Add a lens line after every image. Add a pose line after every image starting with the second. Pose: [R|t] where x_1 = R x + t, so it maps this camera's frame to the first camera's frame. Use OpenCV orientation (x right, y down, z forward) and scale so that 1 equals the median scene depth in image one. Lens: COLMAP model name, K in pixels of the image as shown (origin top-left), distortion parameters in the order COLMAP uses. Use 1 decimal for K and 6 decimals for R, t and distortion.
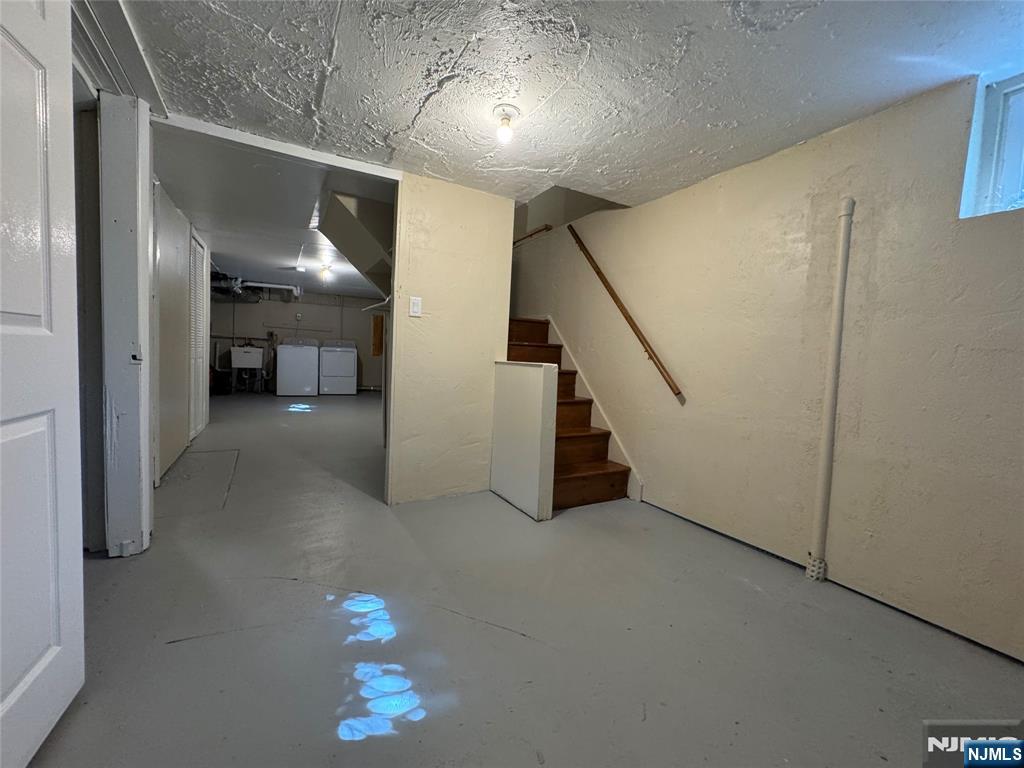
lens RADIAL K [[409.6, 0, 510.3], [0, 409.6, 384.2], [0, 0, 1]] dist [-0.004995, -0.000017]
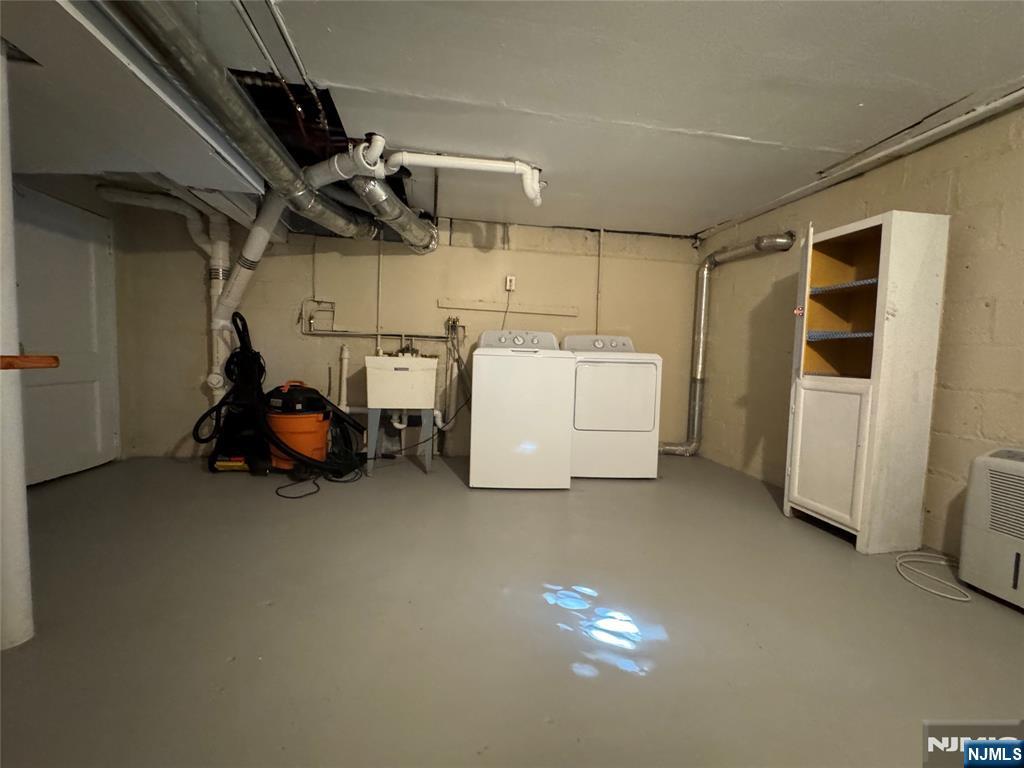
lens RADIAL K [[409.6, 0, 510.3], [0, 409.6, 384.2], [0, 0, 1]] dist [-0.004995, -0.000017]
pose [[0.940879, 0.002889, -0.338730, -0.396675], [-0.008593, 0.999845, -0.015343, -0.056145], [0.338633, 0.017347, 0.940759, 0.639344]]
